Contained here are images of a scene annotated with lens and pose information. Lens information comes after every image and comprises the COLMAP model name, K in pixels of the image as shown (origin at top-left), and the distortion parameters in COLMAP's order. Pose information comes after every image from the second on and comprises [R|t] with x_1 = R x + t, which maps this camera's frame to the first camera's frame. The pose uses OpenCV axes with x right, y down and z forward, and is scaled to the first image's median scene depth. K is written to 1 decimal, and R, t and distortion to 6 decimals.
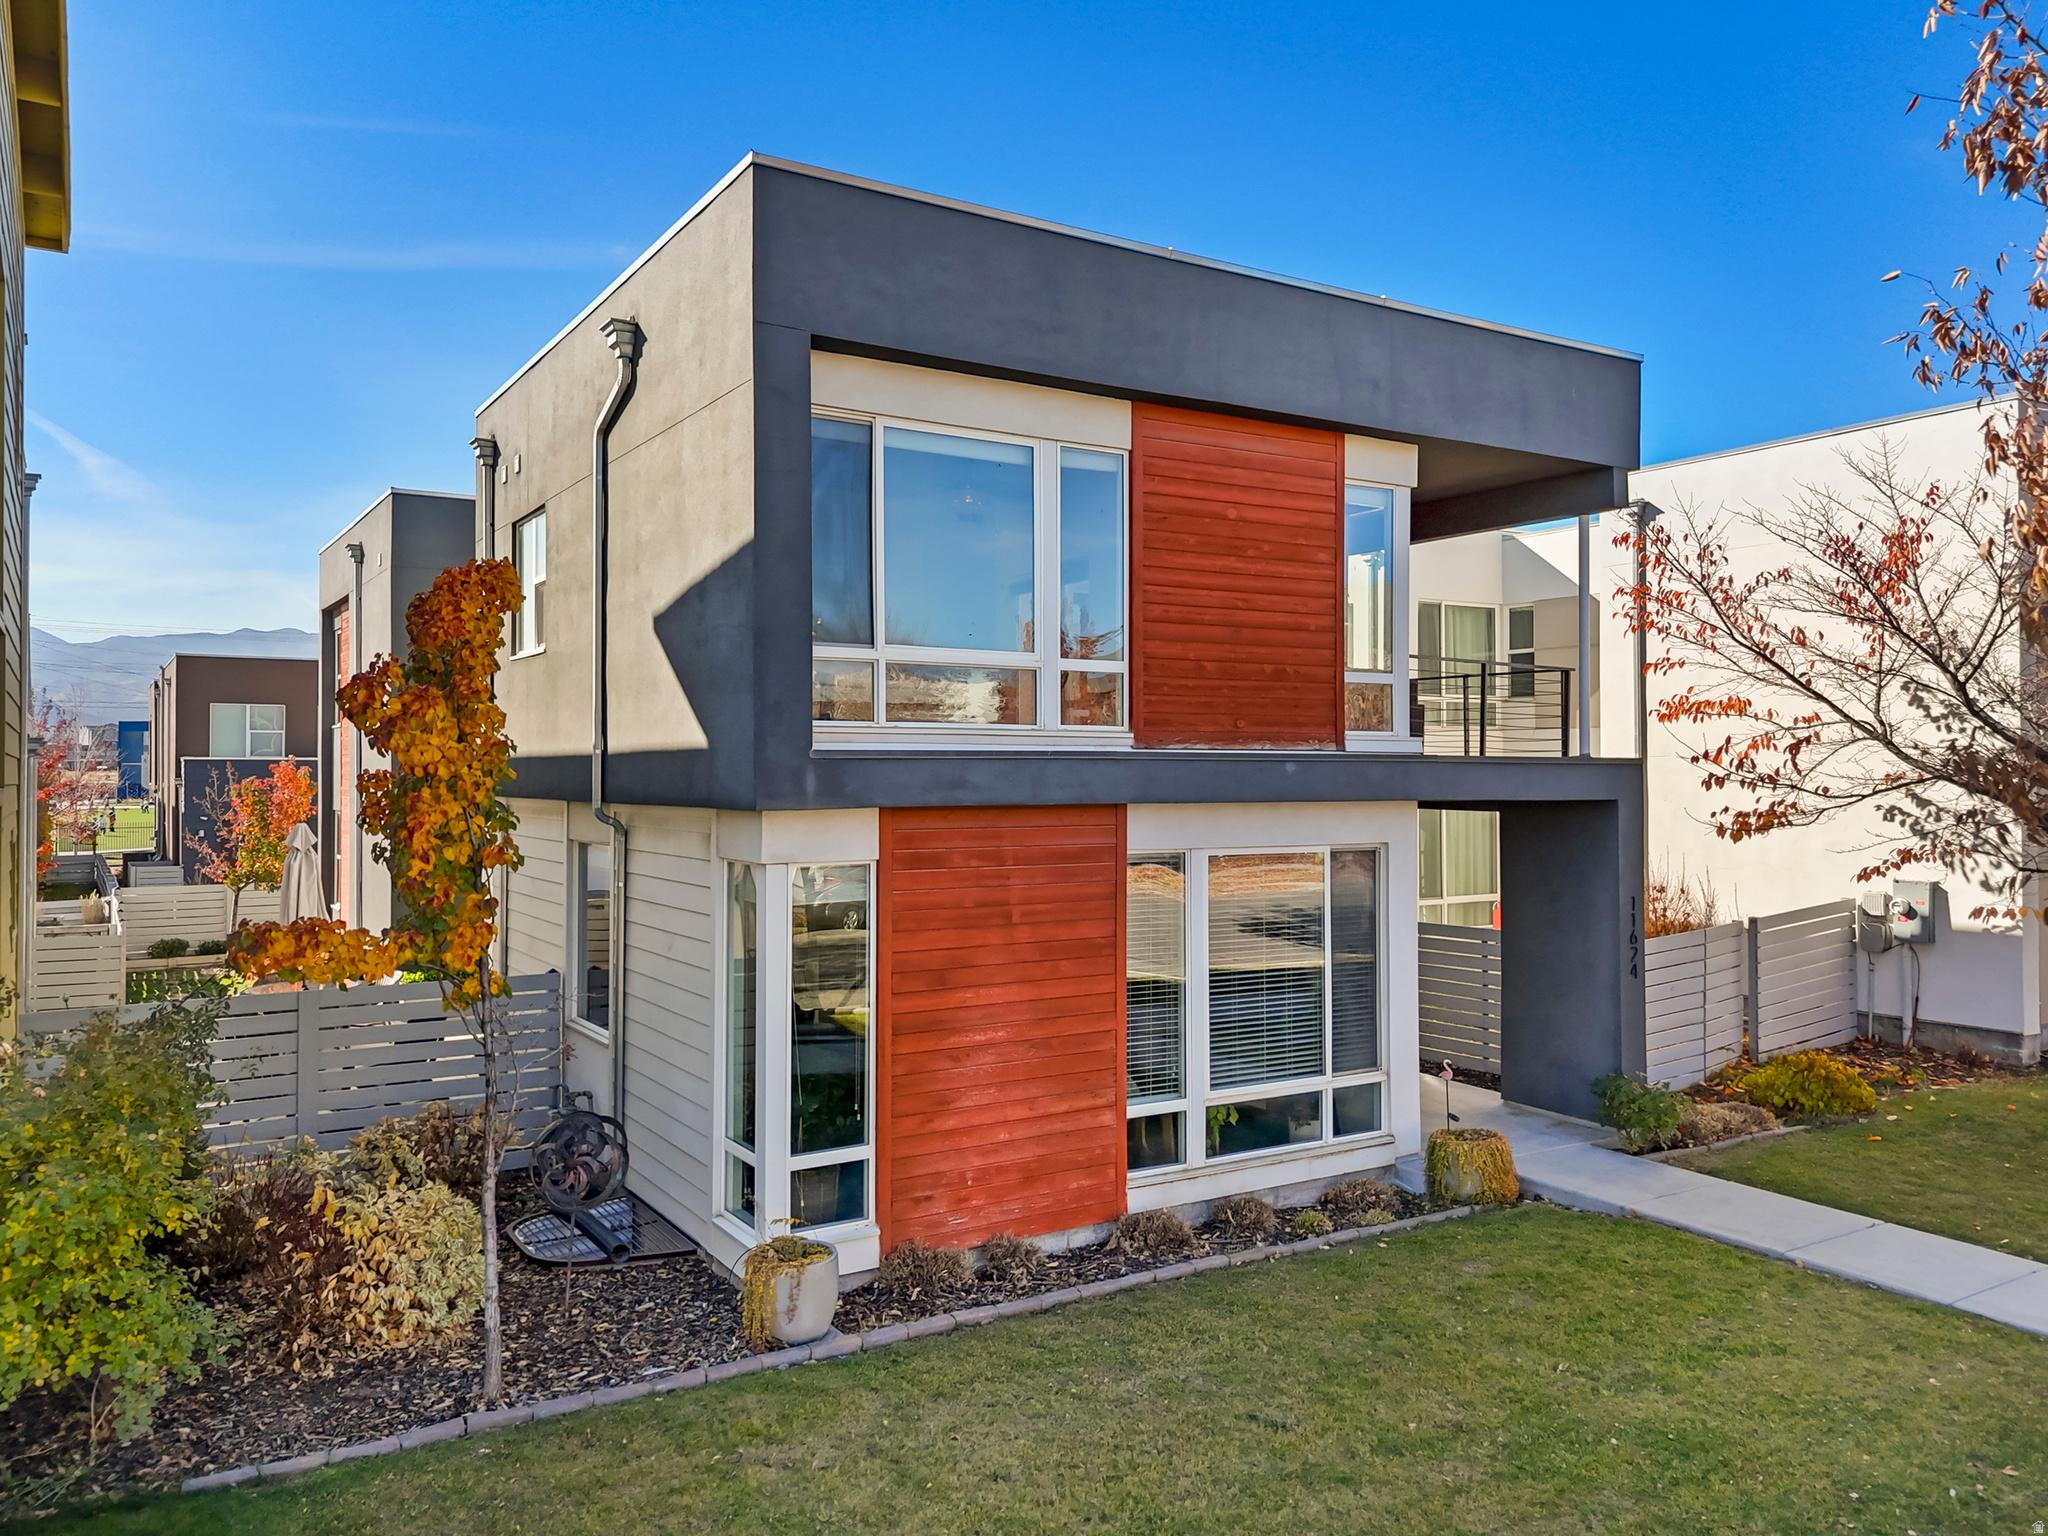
lens RADIAL K [[1545.8, 0, 972.0], [0, 1545.8, 769.5], [0, 0, 1]] dist [0.137103, -0.169844]
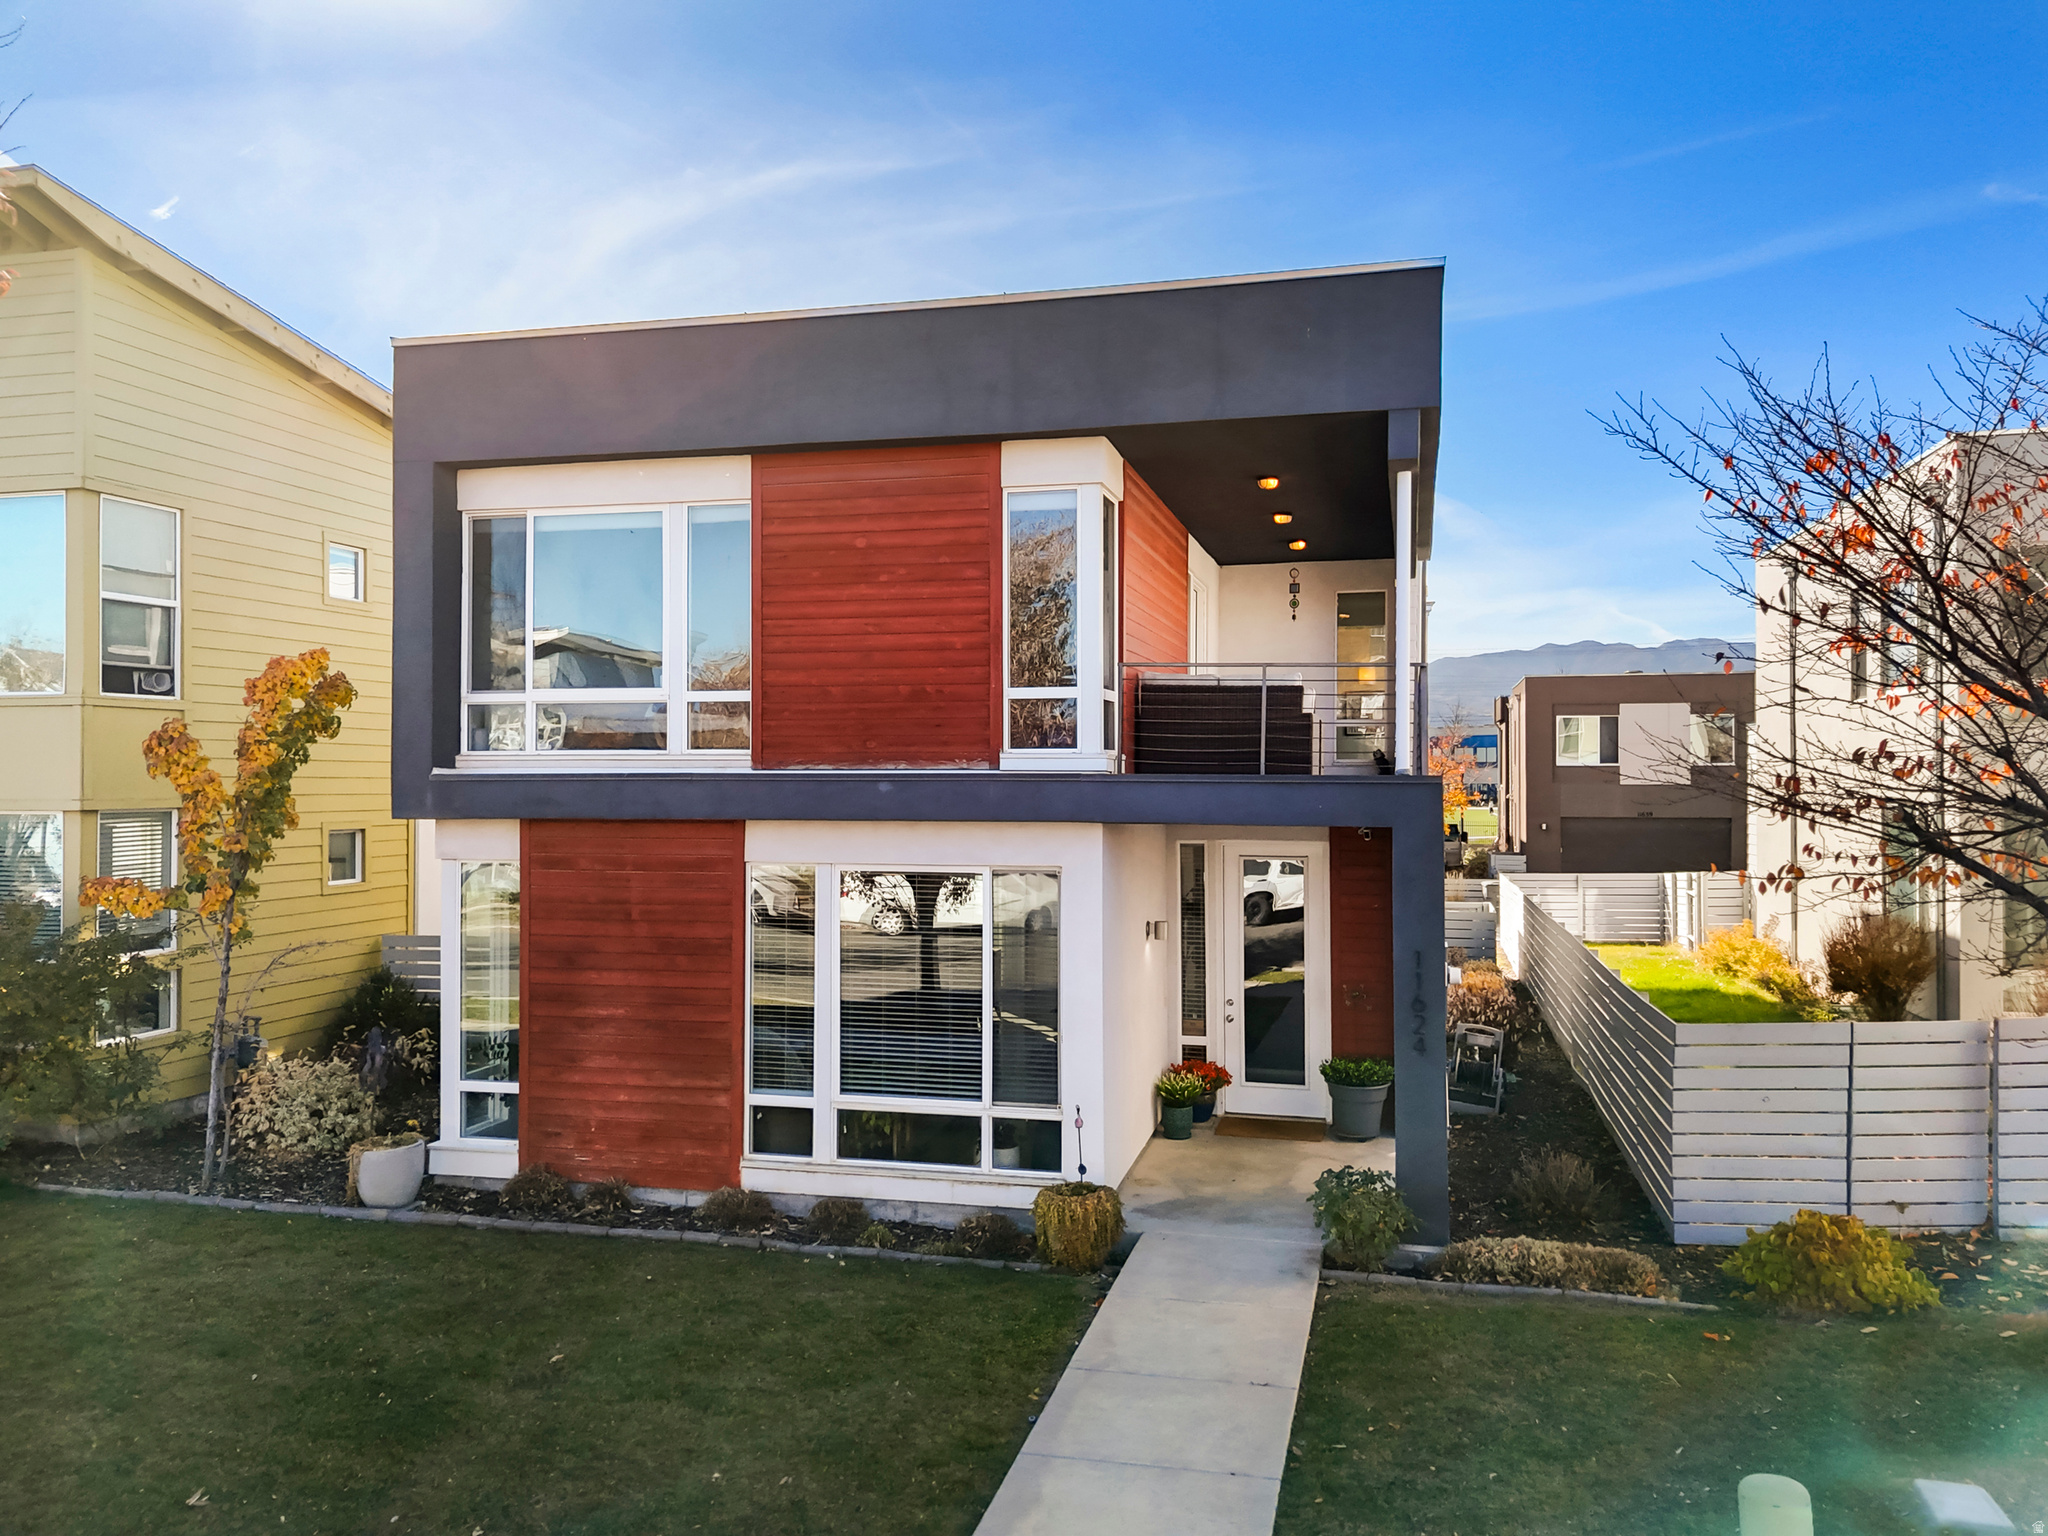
lens RADIAL K [[1510.8, 0, 1024.0], [0, 1510.8, 768.0], [0, 0, 1]] dist [0.033793, -0.002379]
pose [[0.698756, -0.002472, -0.715356, 1.026065], [0.002094, 0.999997, -0.001410, -0.013273], [0.715357, -0.000512, 0.698759, 0.395736]]
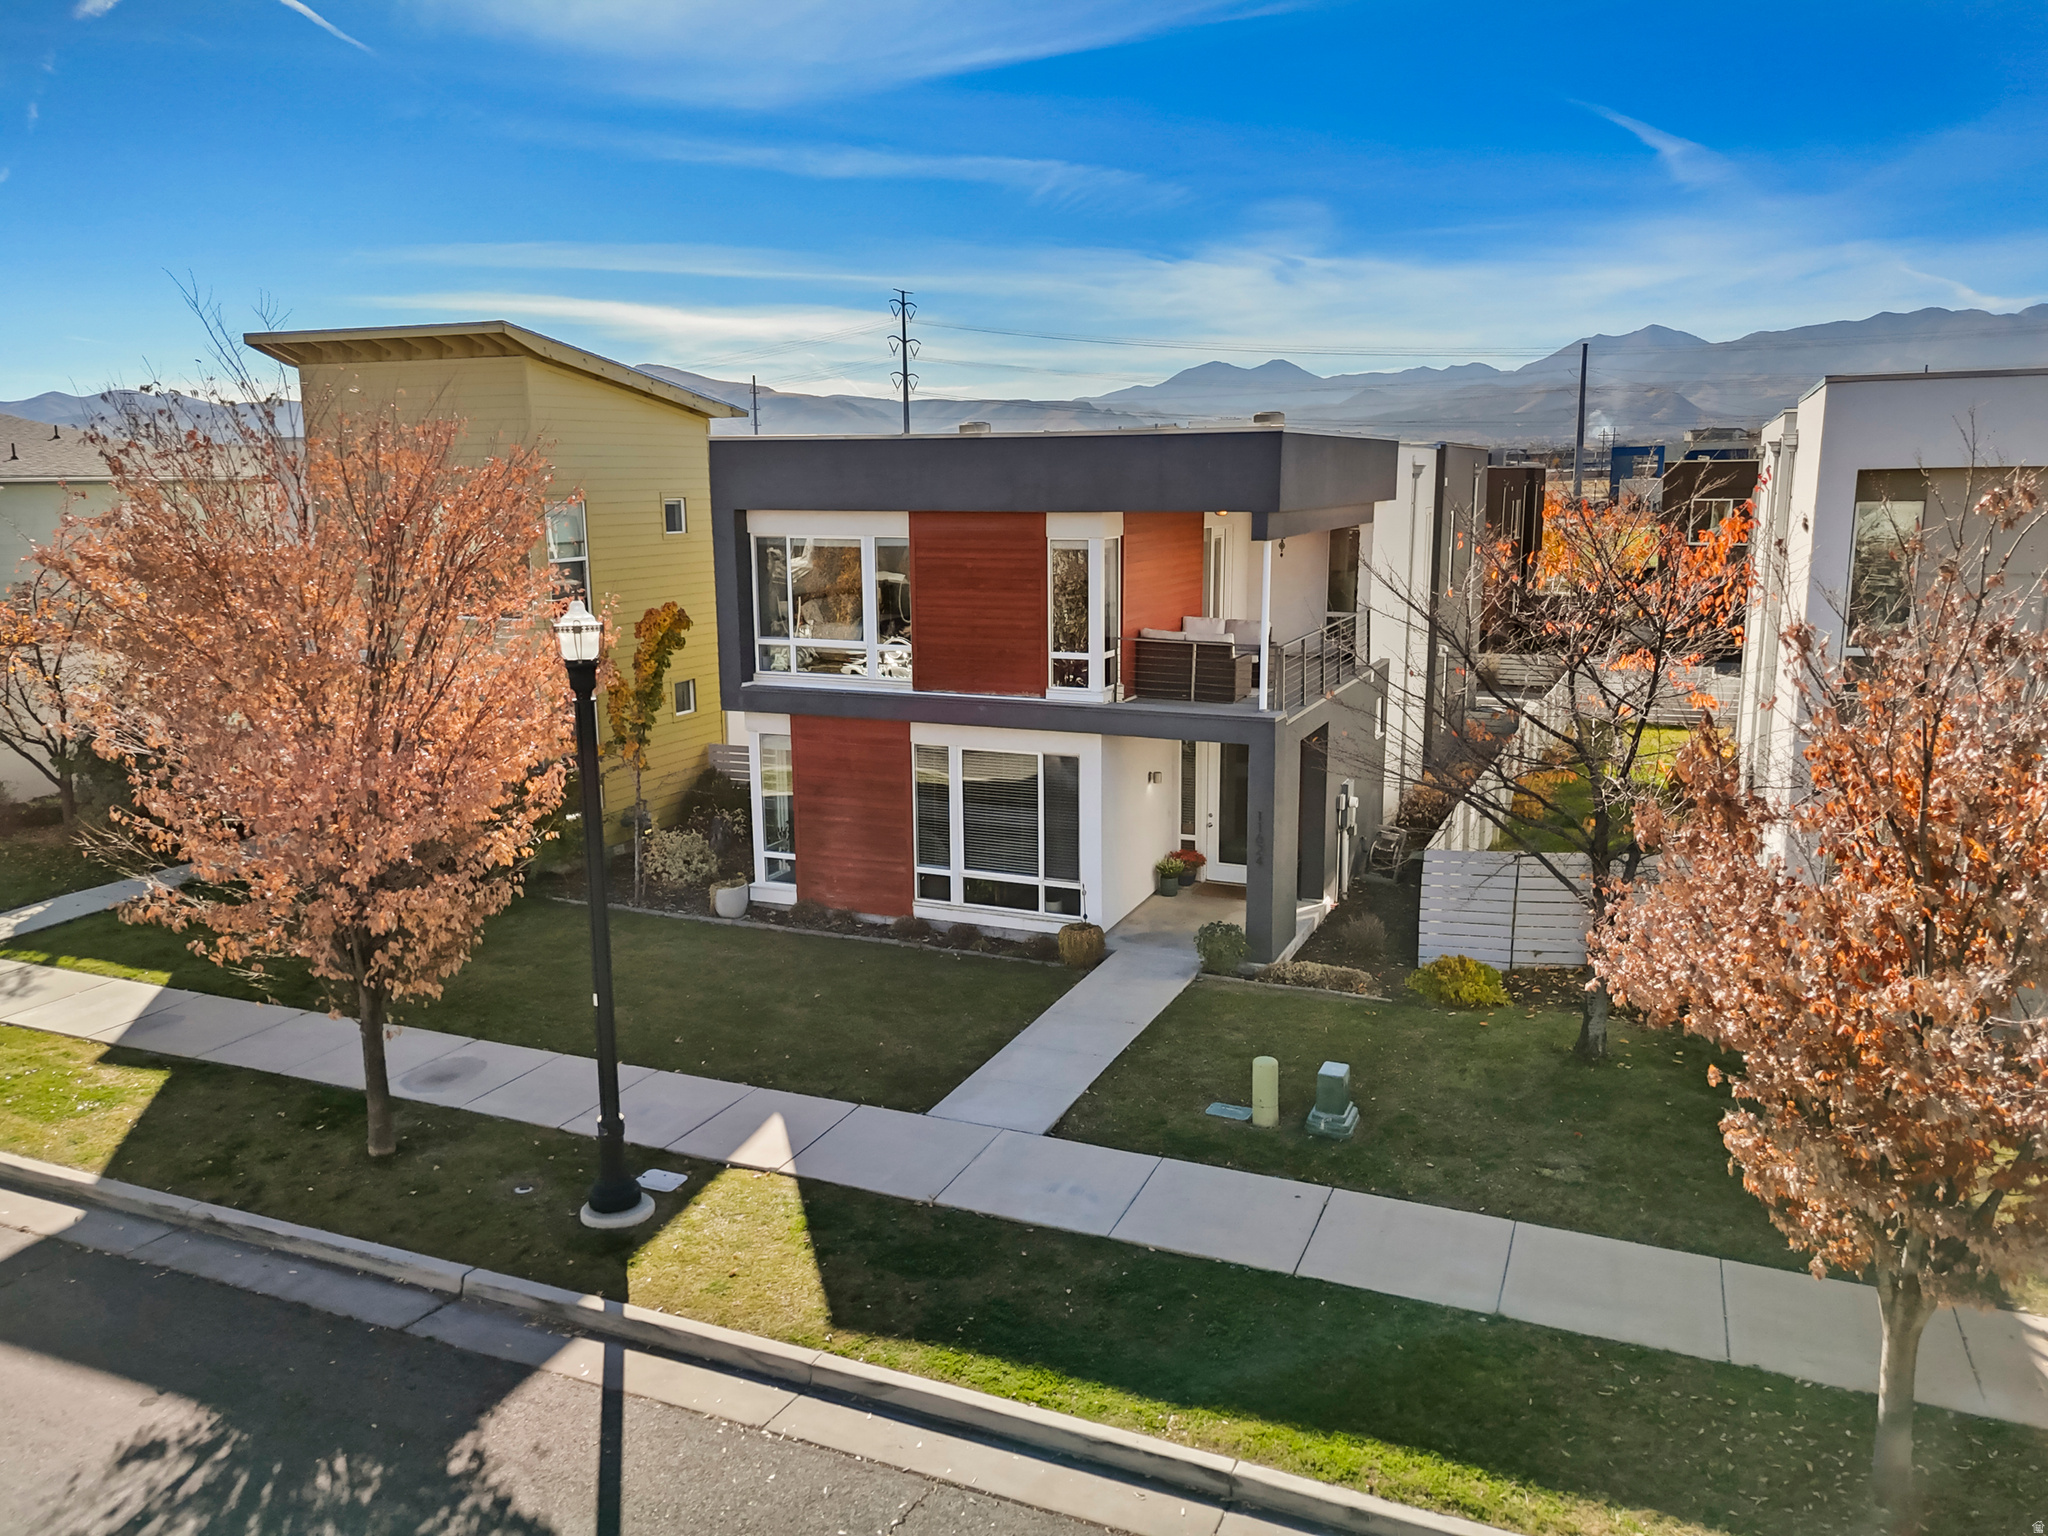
lens RADIAL K [[1495.5, 0, 1024.0], [0, 1495.5, 768.0], [0, 0, 1]] dist [0.075714, -0.074521]
pose [[0.571687, 0.152437, -0.806186, 1.753788], [0.010869, 0.981096, 0.193218, -0.286785], [0.820400, -0.119222, 0.559223, 0.047874]]
